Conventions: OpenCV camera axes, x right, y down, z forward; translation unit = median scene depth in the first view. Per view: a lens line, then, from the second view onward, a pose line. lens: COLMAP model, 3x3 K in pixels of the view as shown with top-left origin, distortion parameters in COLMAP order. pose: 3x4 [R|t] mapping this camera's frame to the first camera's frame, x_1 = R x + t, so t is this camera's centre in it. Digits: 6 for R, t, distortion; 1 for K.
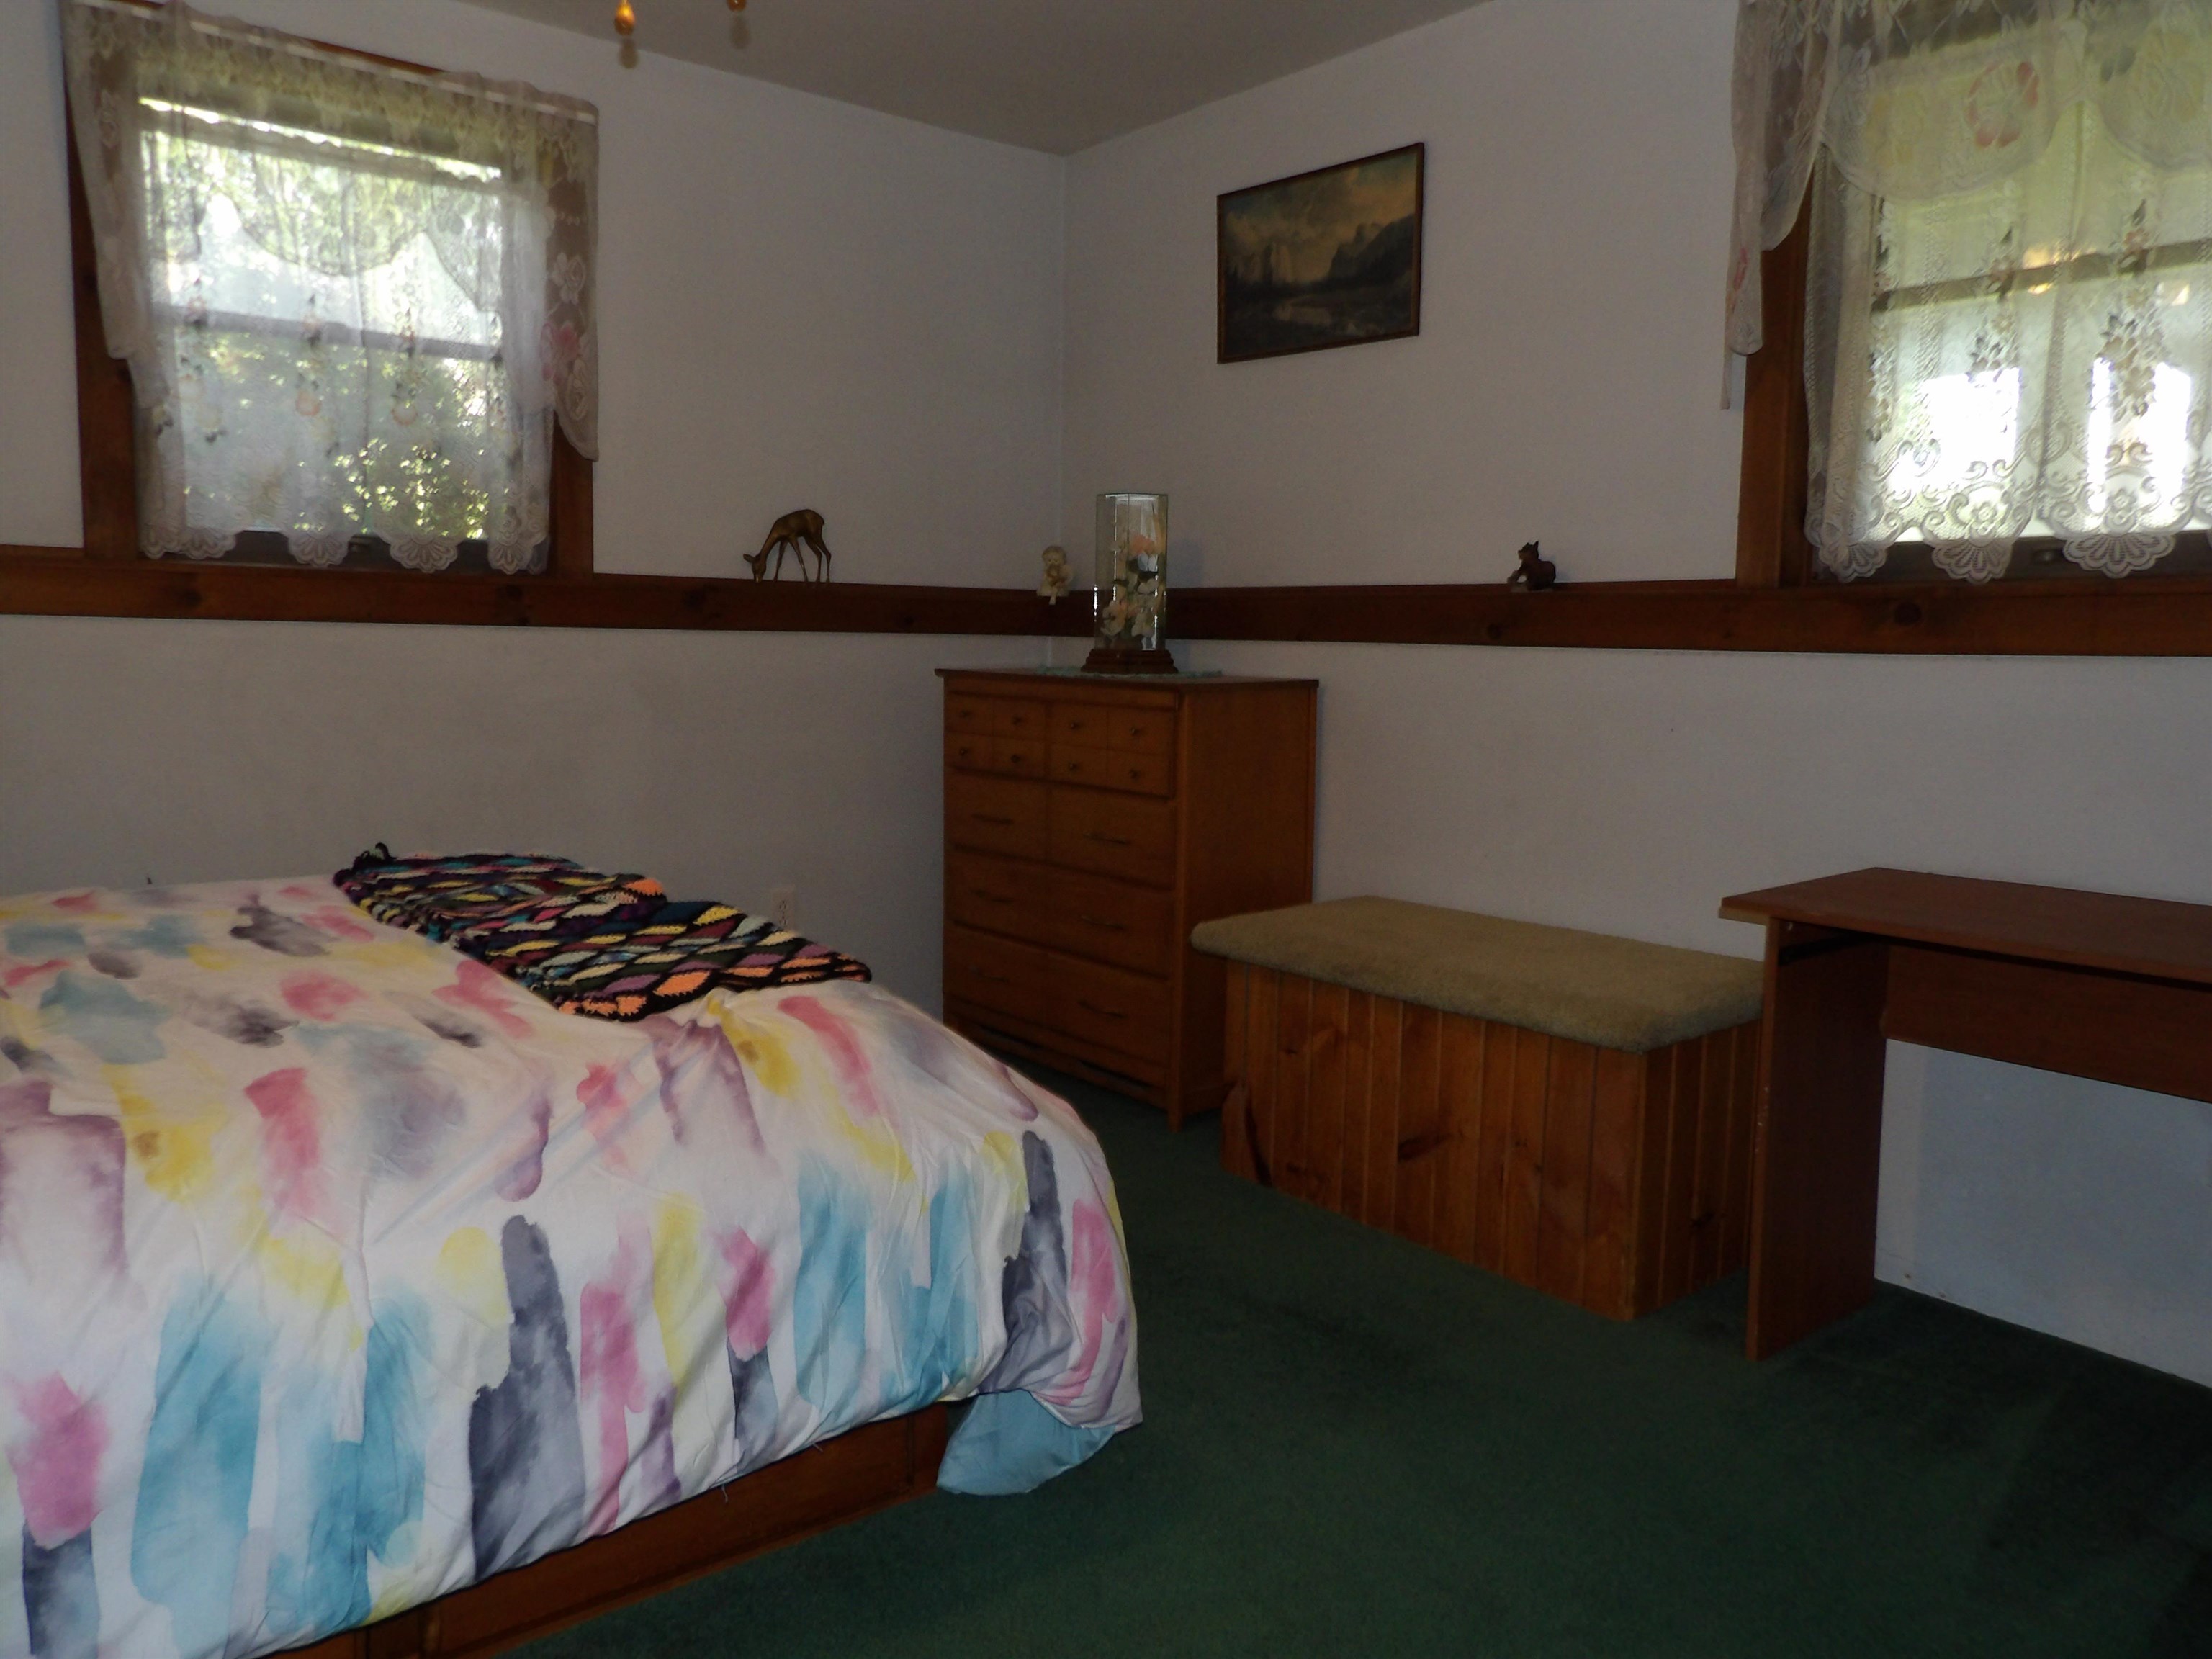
lens RADIAL K [[1527.6, 0, 1106.0], [0, 1527.6, 829.5], [0, 0, 1]] dist [-0.040954, -0.000302]
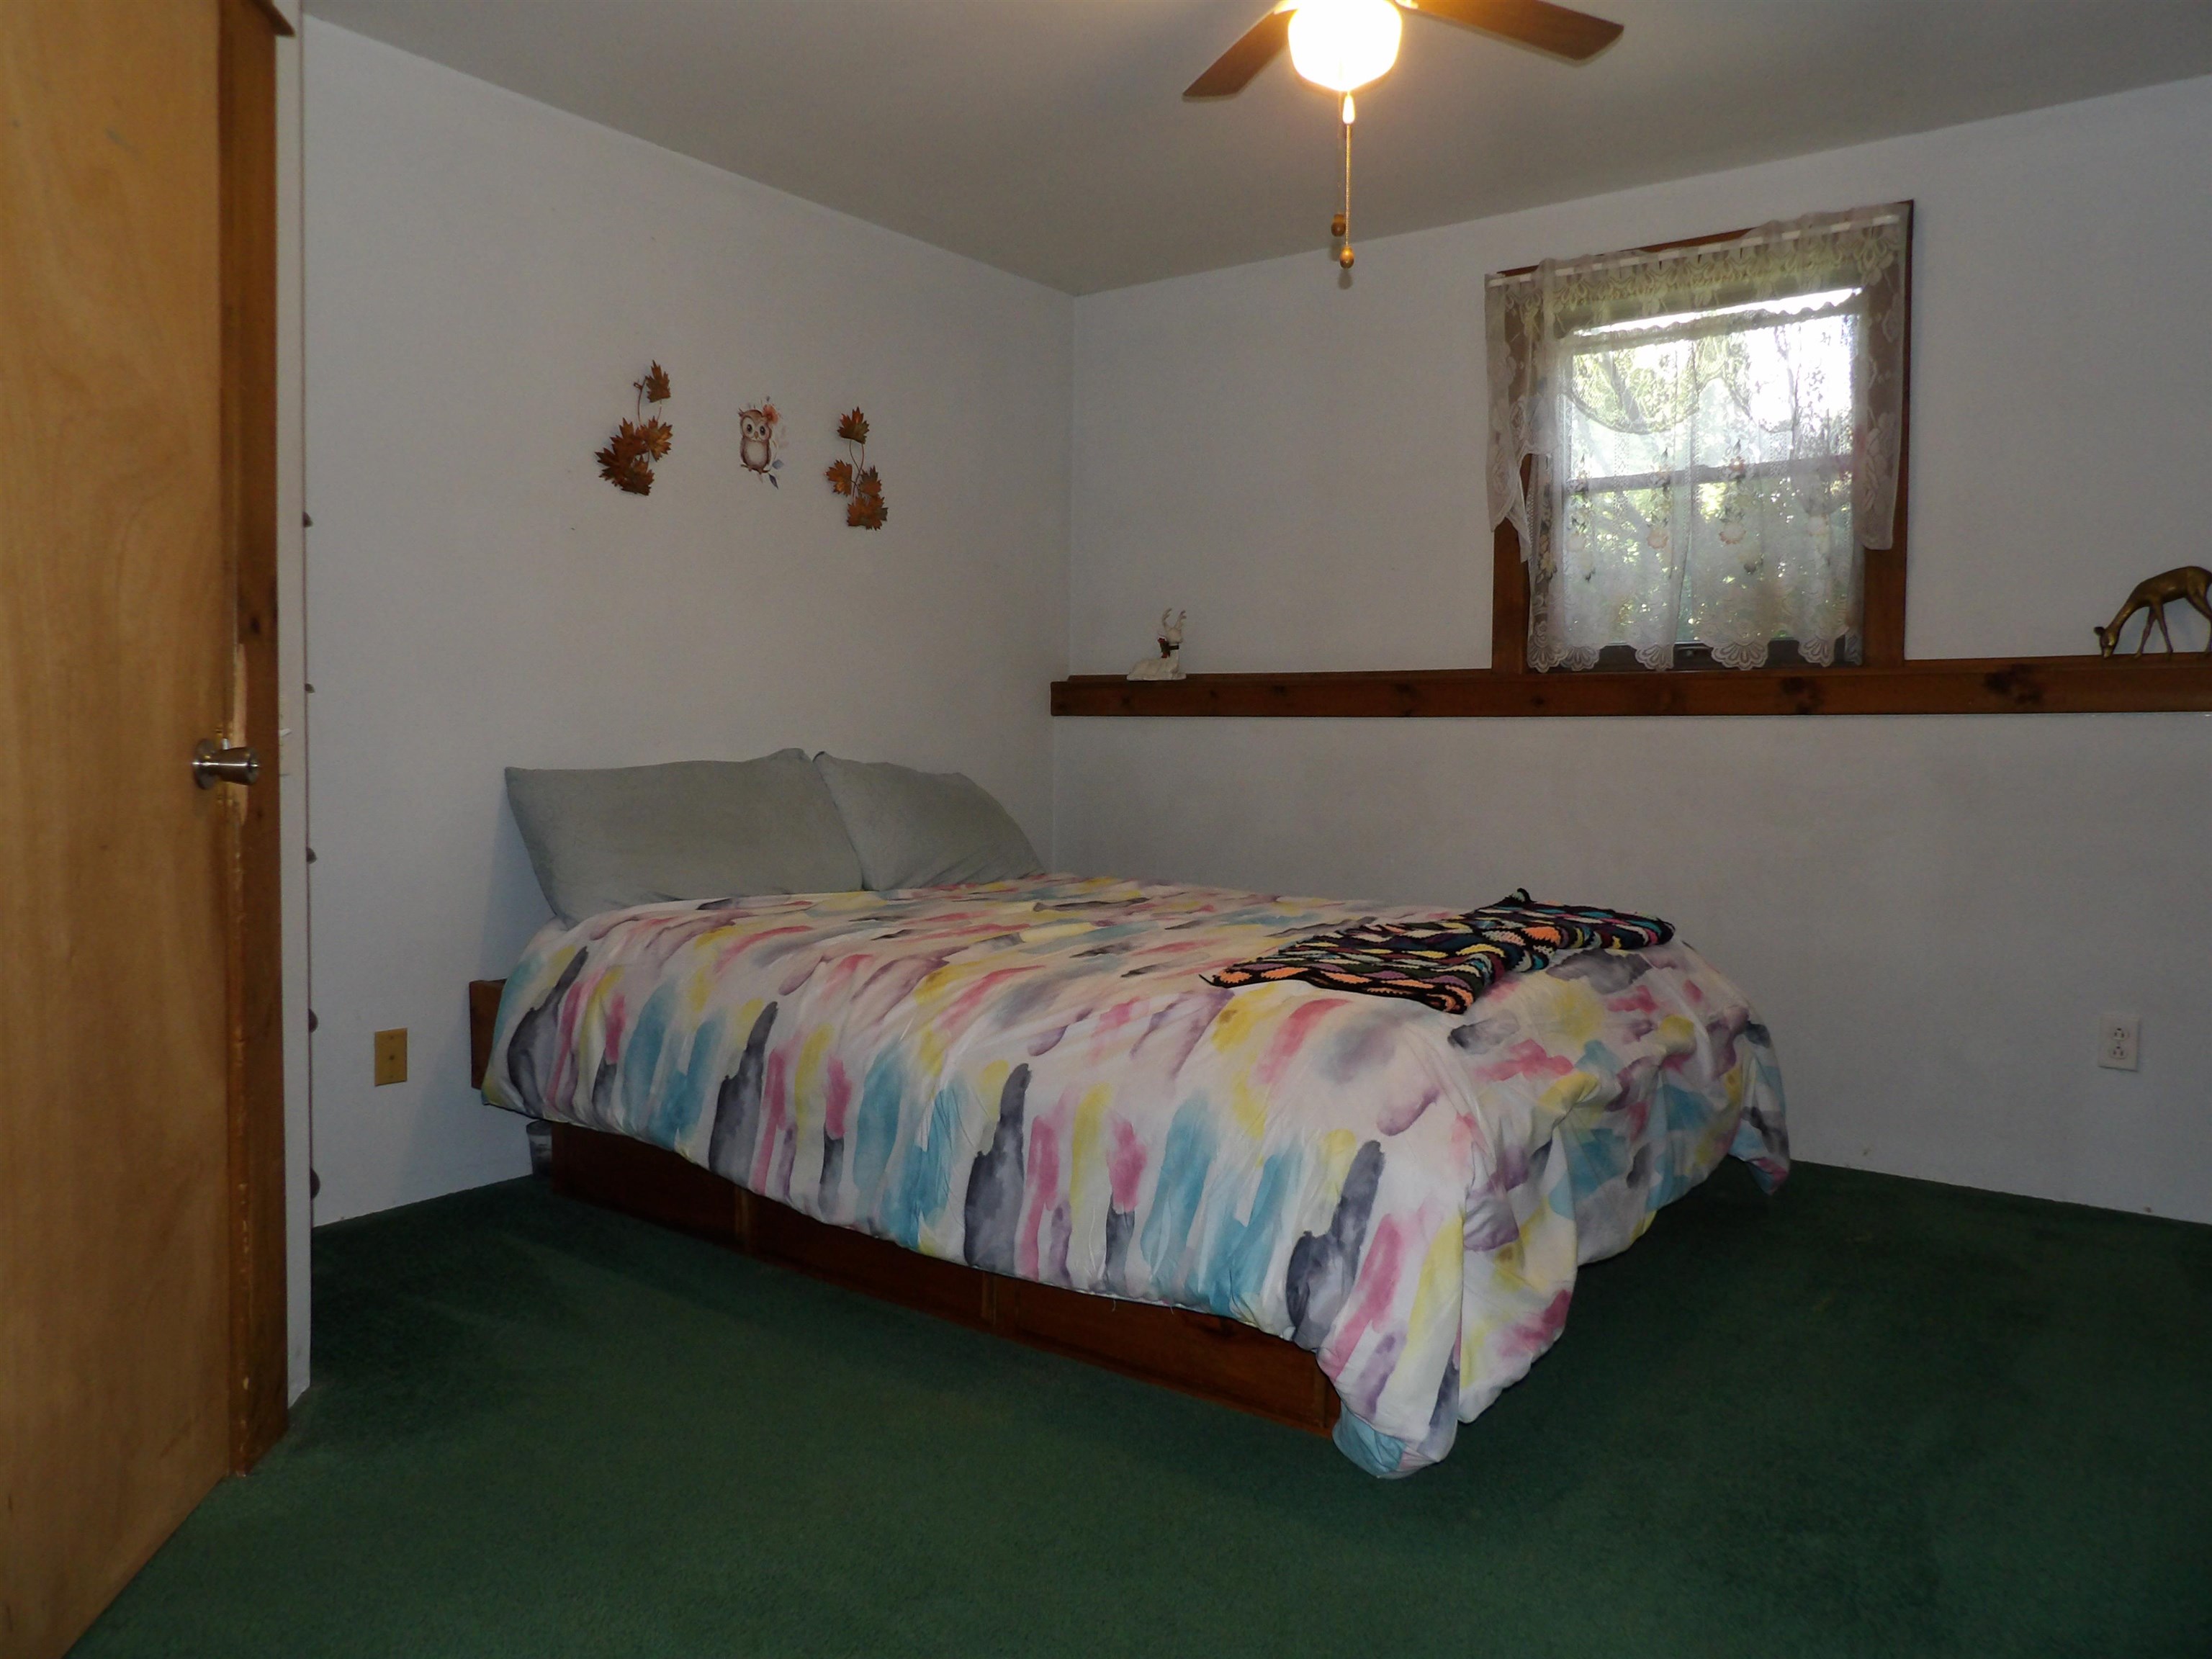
lens RADIAL K [[1527.6, 0, 1106.0], [0, 1527.6, 829.5], [0, 0, 1]] dist [-0.040954, -0.000302]
pose [[0.223392, 0.032806, -0.974177, 0.573761], [-0.113491, 0.993511, 0.007432, -0.008160], [0.968099, 0.108900, 0.225665, 0.320038]]
